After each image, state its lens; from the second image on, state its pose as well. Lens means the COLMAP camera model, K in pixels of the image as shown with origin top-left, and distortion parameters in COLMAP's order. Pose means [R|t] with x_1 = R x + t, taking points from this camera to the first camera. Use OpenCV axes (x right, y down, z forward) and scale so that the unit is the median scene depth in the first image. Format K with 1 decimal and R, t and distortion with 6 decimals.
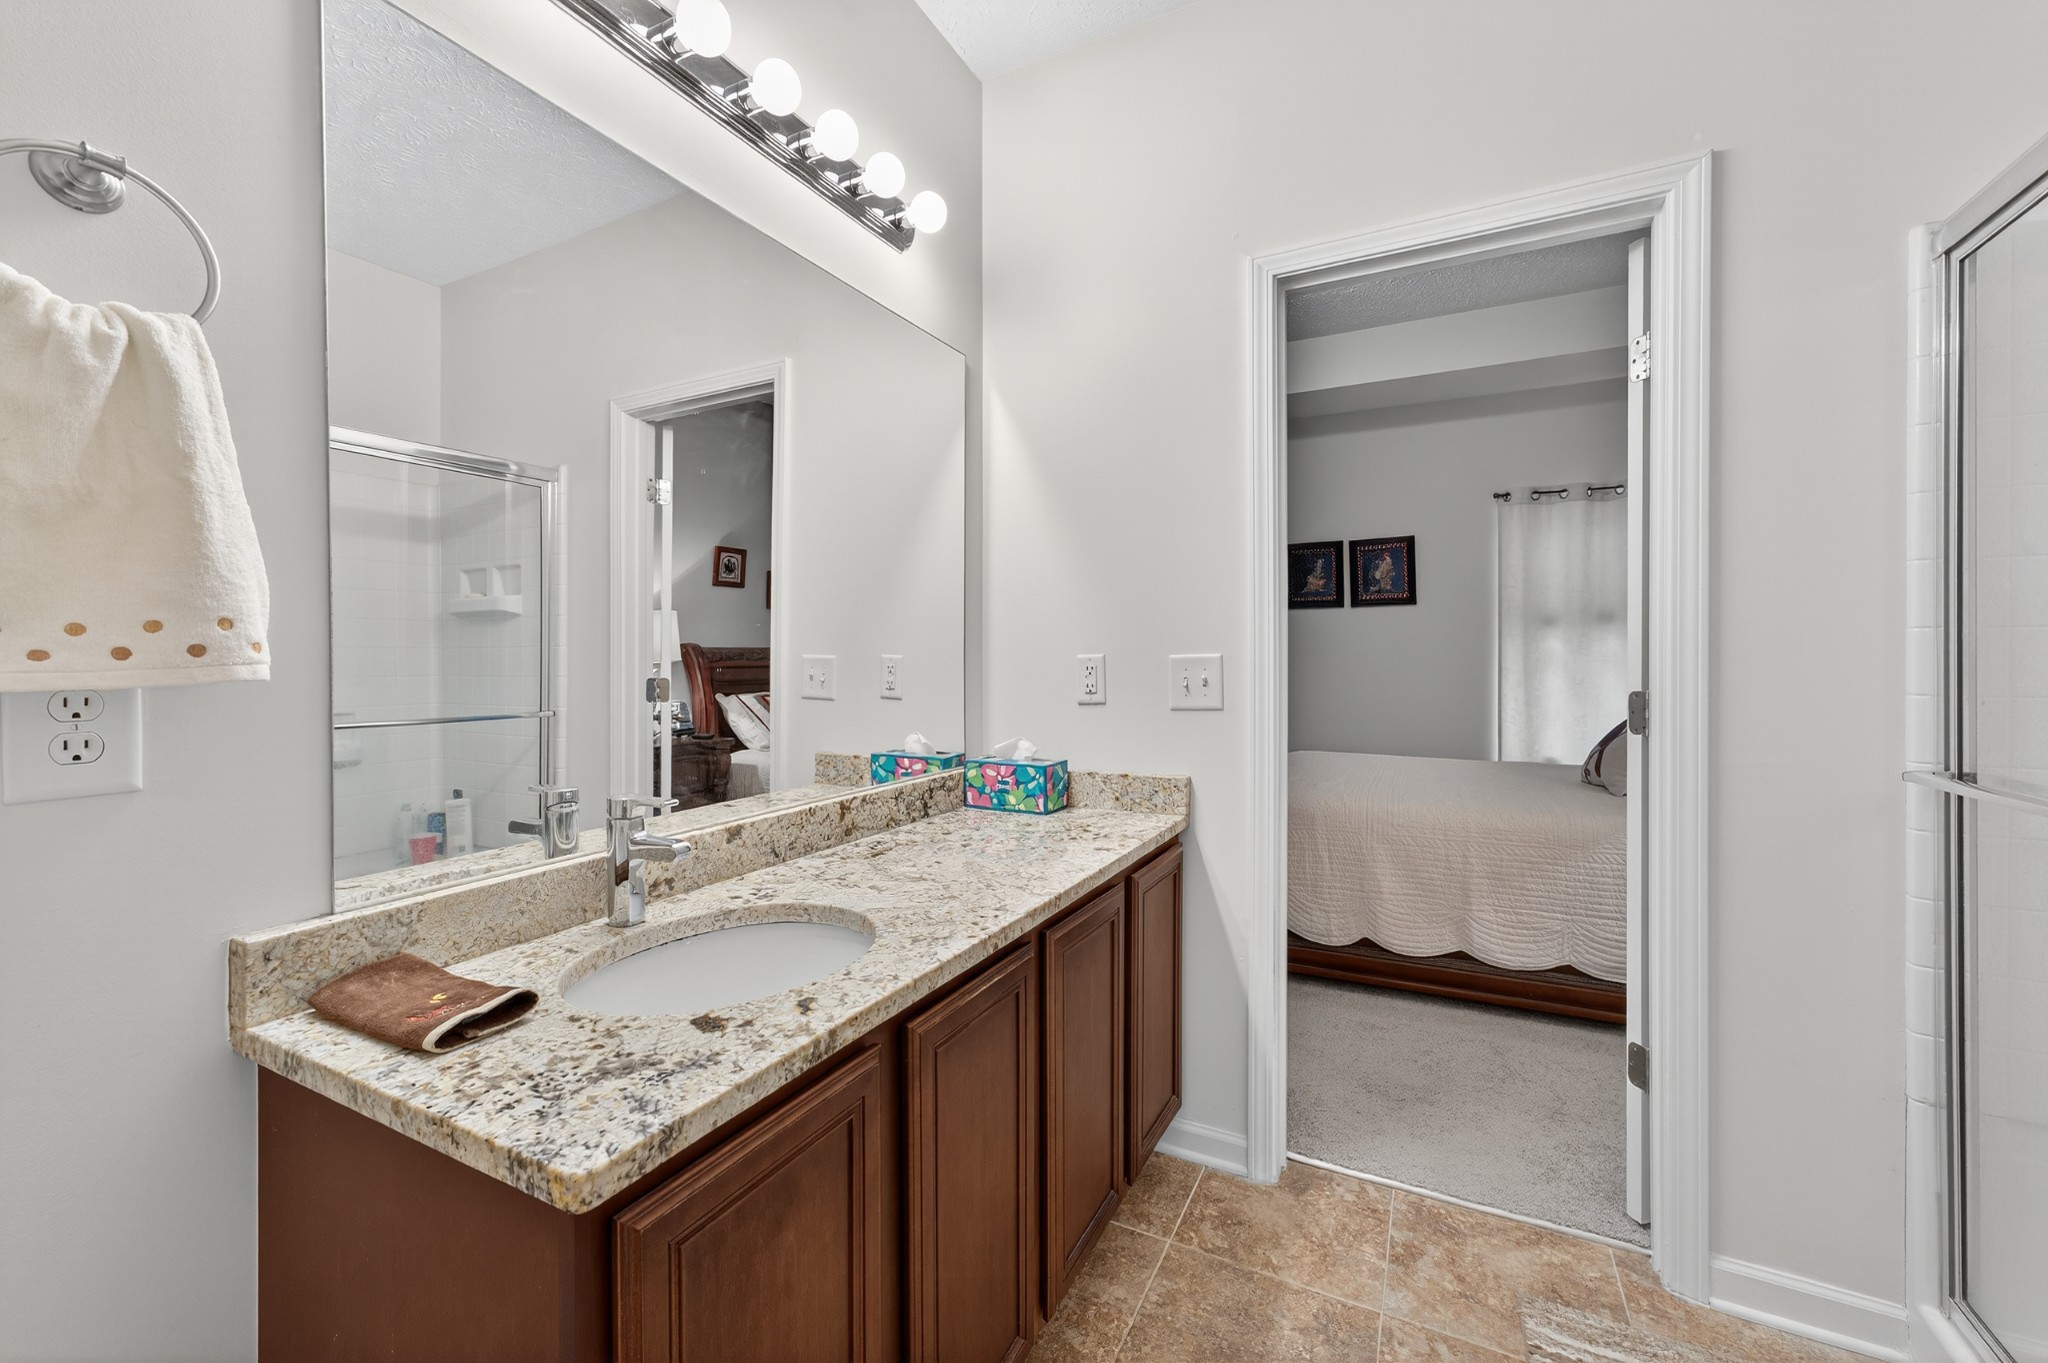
lens RADIAL K [[831.4, 0, 1031.4], [0, 831.4, 653.4], [0, 0, 1]] dist [0.000023, 0.000042]
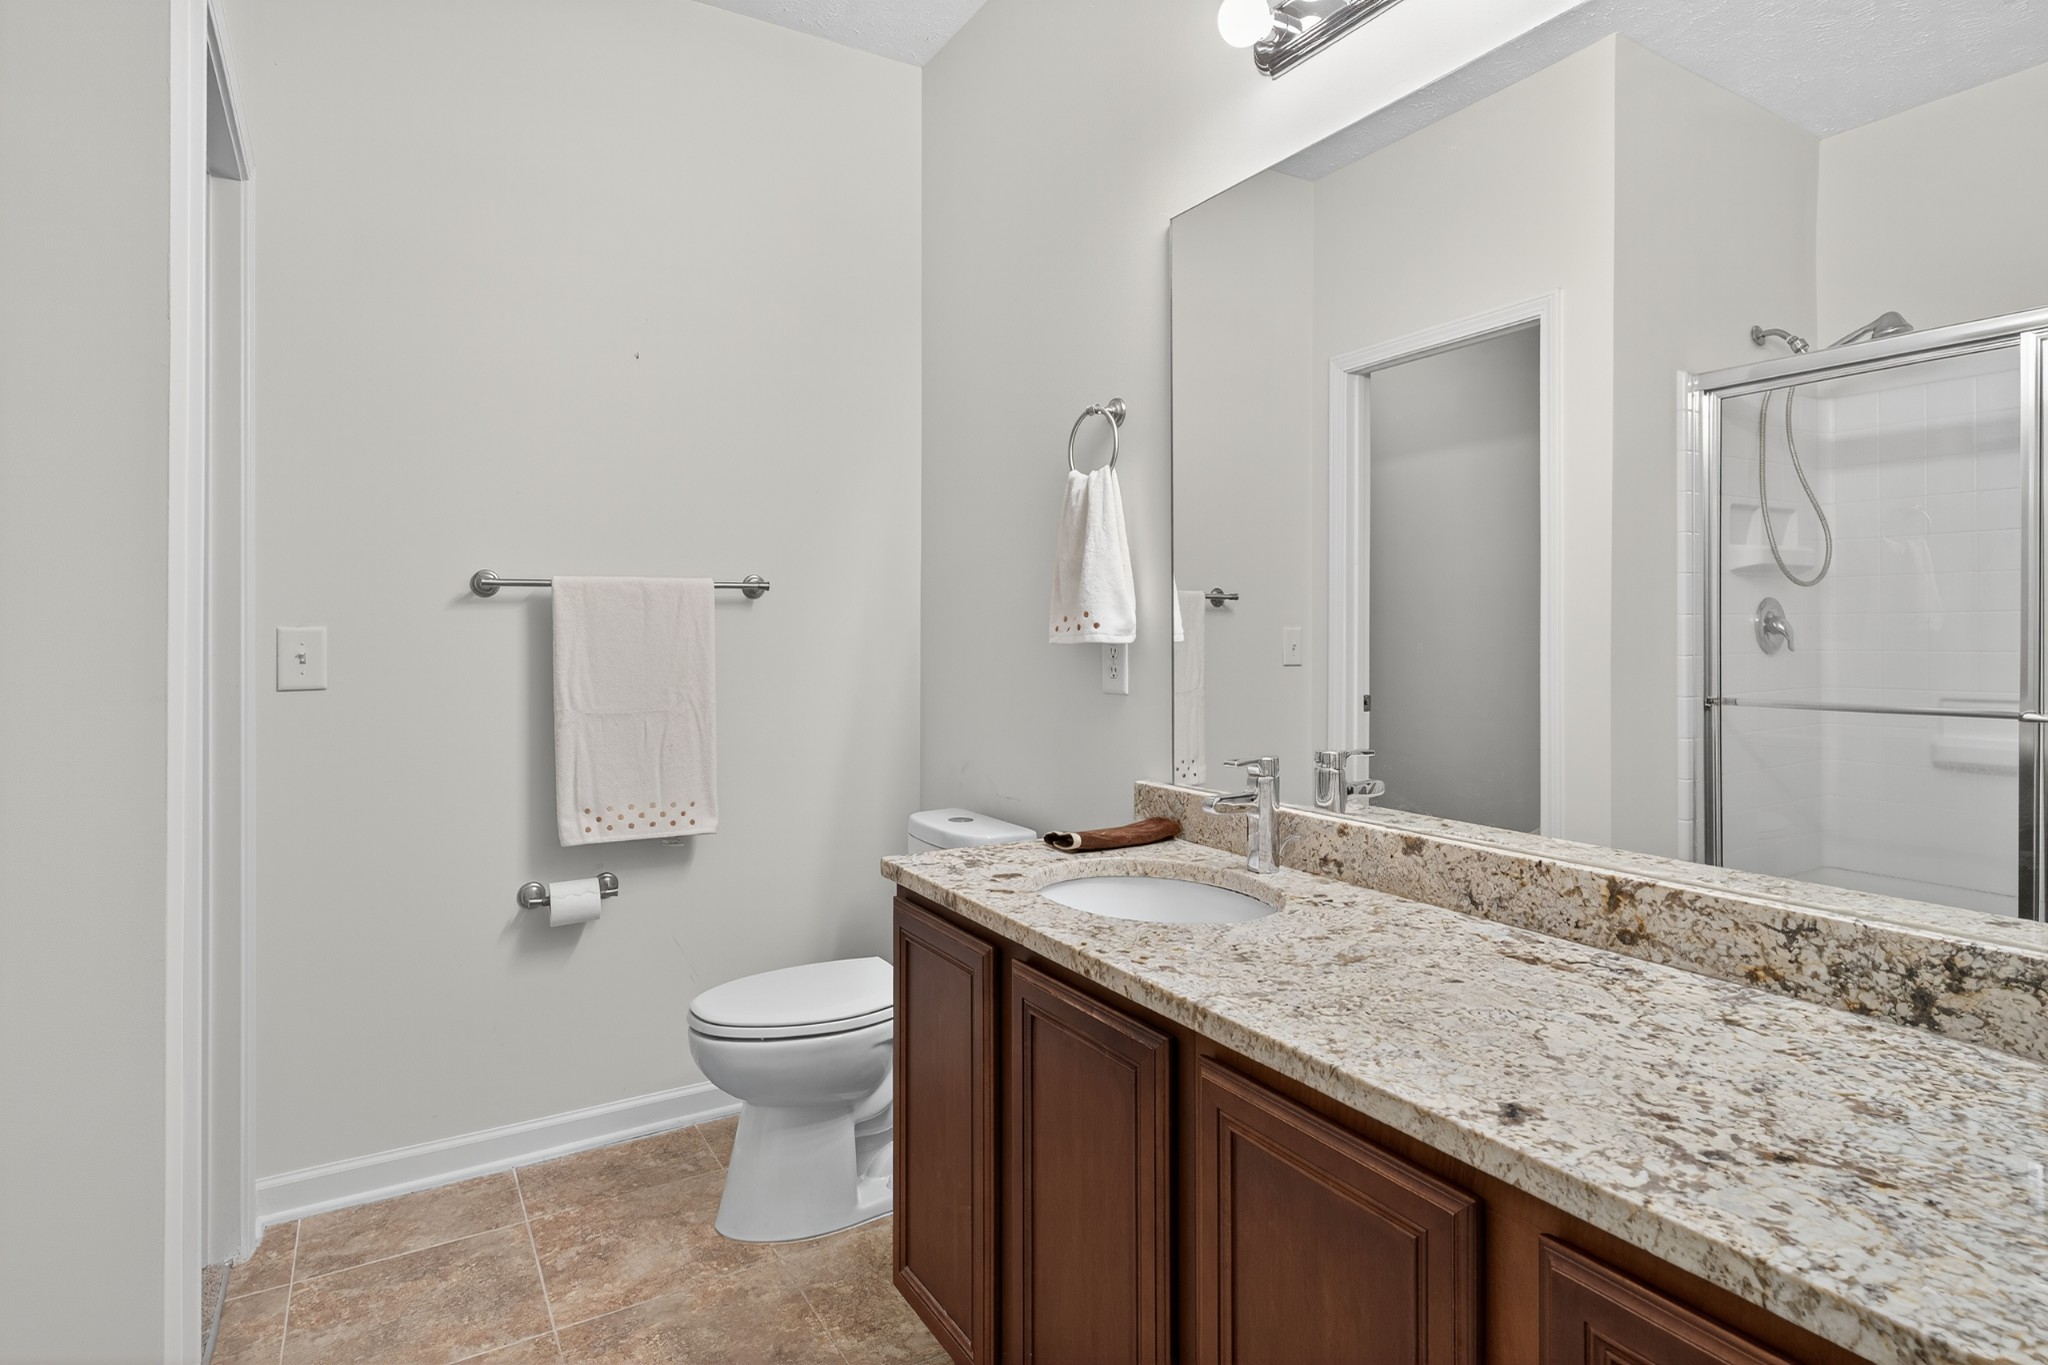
lens RADIAL K [[1043.3, 0, 1019.1], [0, 1043.3, 645.4], [0, 0, 1]] dist [0.000797, -0.000714]
pose [[-0.525128, 0.006004, -0.851002, 0.679426], [-0.000130, 0.999975, 0.007135, 0.010483], [0.851023, 0.003857, -0.525113, 1.138867]]
